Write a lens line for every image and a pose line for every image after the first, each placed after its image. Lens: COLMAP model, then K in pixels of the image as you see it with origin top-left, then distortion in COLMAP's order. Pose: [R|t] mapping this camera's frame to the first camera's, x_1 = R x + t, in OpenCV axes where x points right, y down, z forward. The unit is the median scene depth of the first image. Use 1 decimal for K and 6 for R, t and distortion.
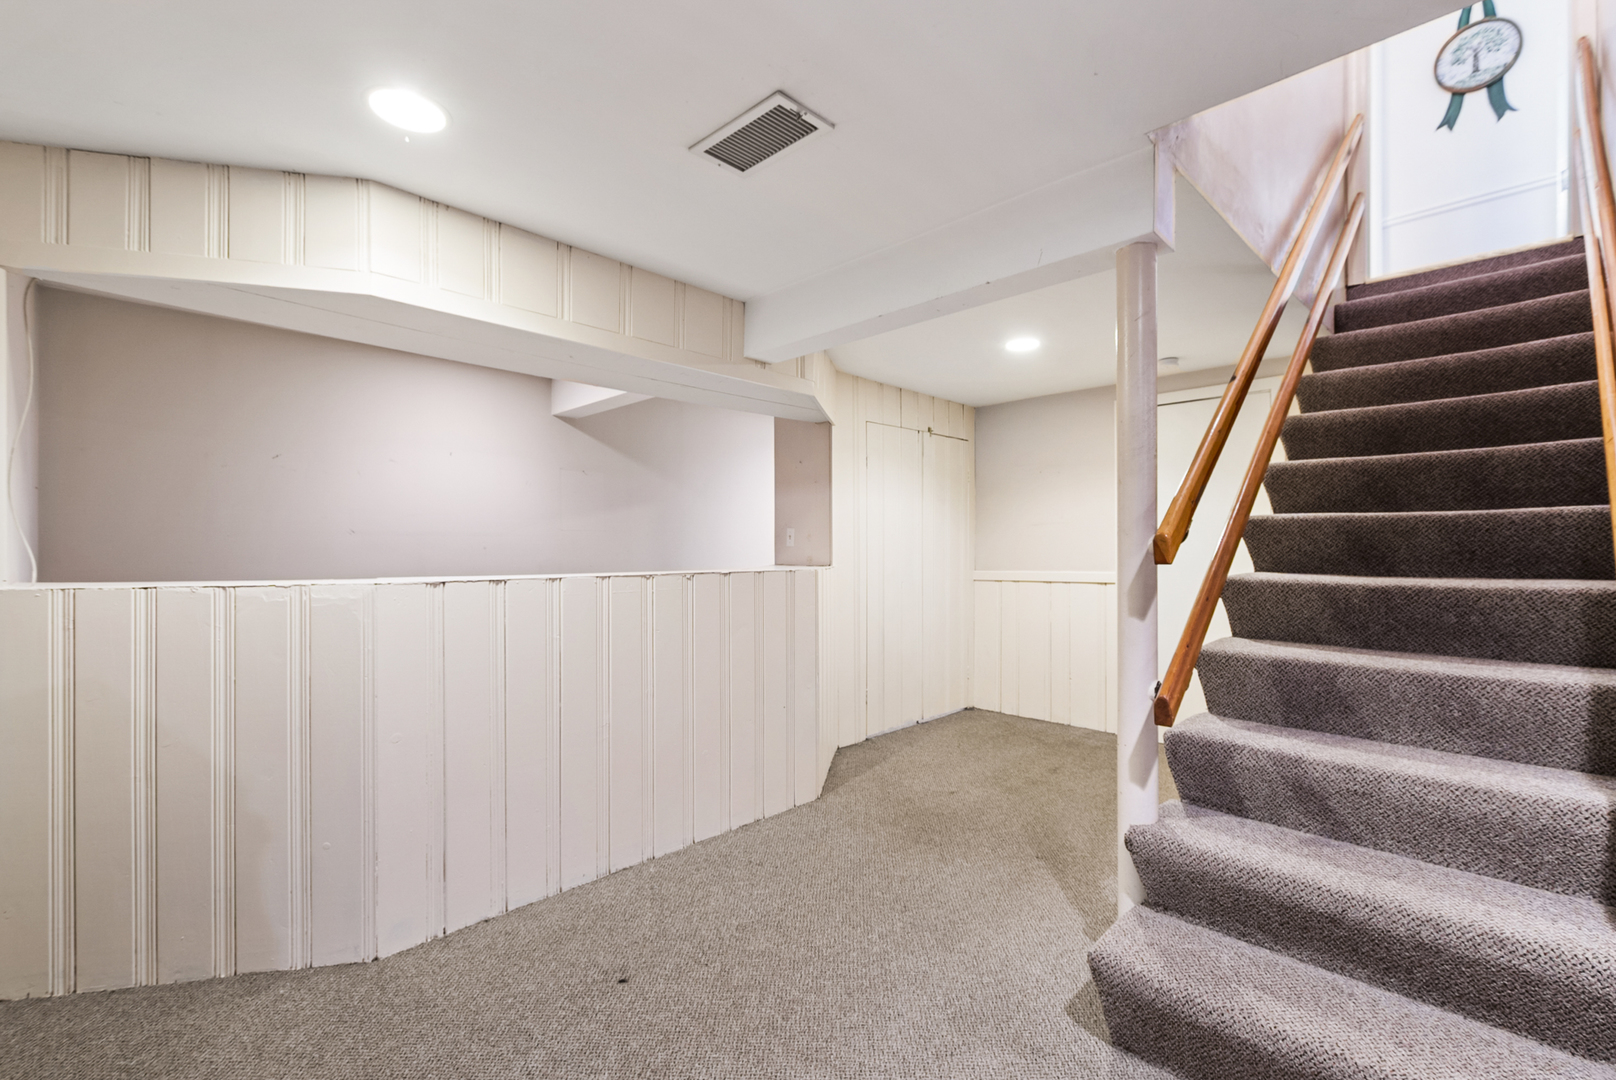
lens RADIAL K [[717.2, 0, 798.5], [0, 717.2, 549.3], [0, 0, 1]] dist [-0.003281, -0.000563]
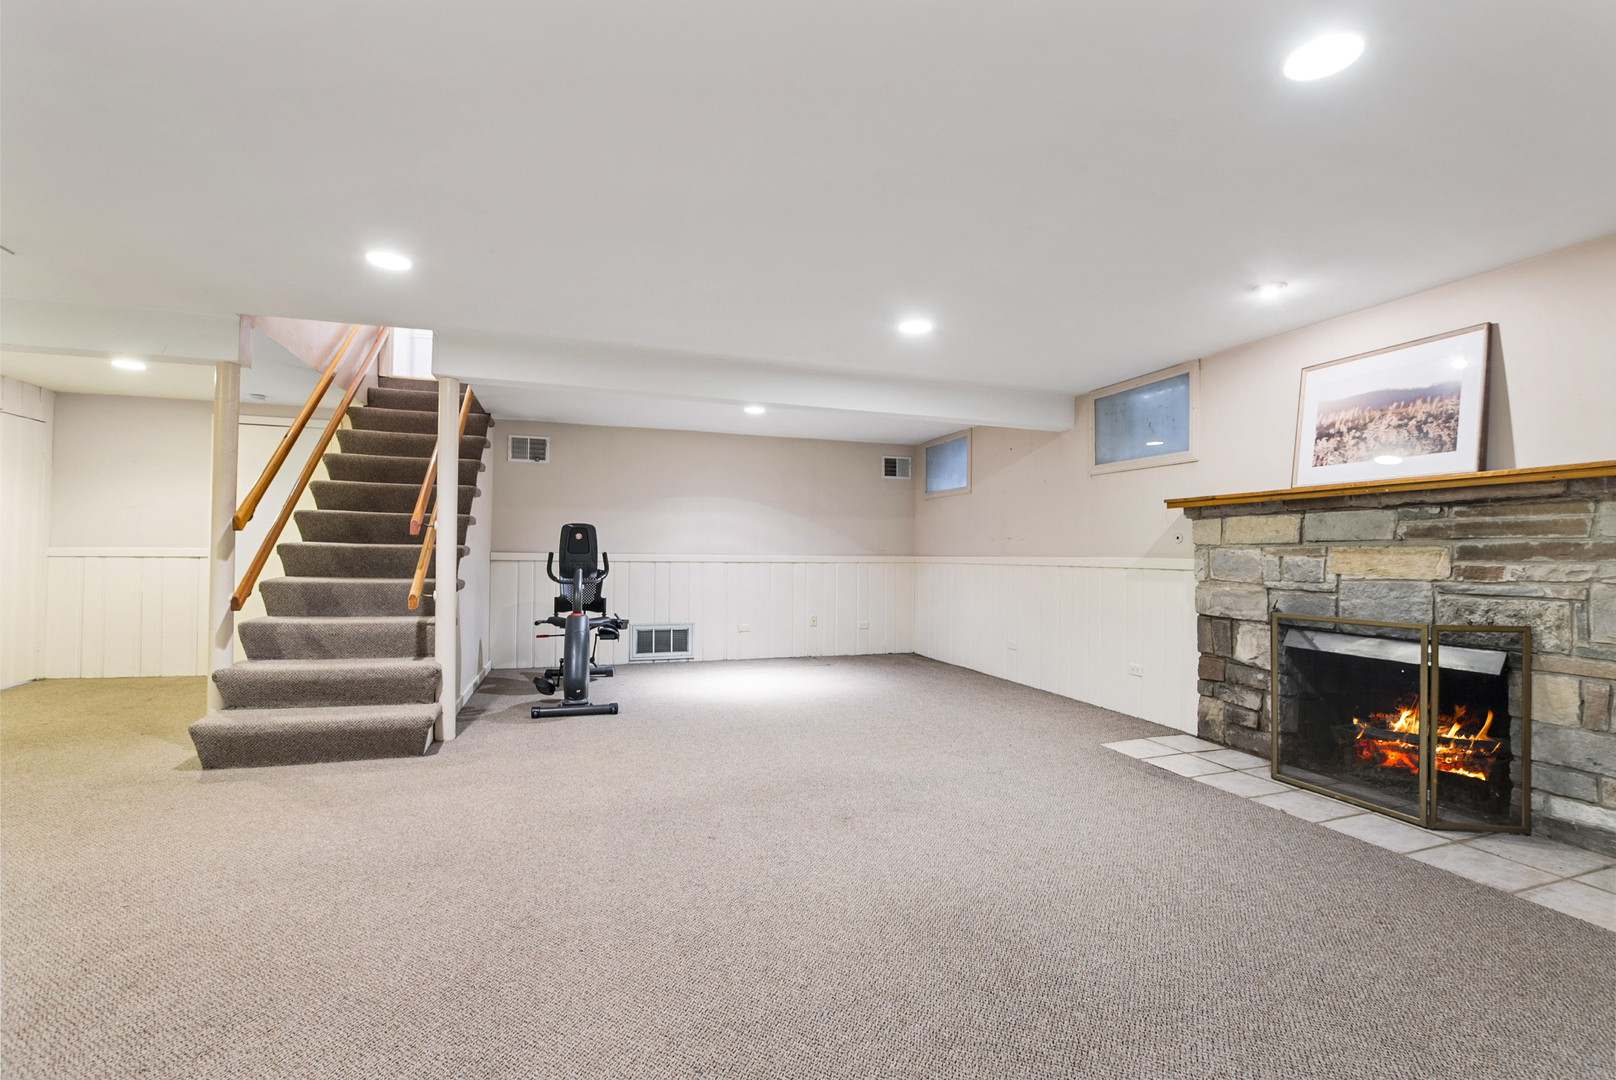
lens RADIAL K [[717.2, 0, 796.6], [0, 717.2, 548.8], [0, 0, 1]] dist [-0.003281, -0.000563]
pose [[0.448611, 0.016323, 0.893578, -0.482353], [-0.019624, 0.999772, -0.008411, 0.048946], [-0.893512, -0.013763, 0.448829, -1.081489]]
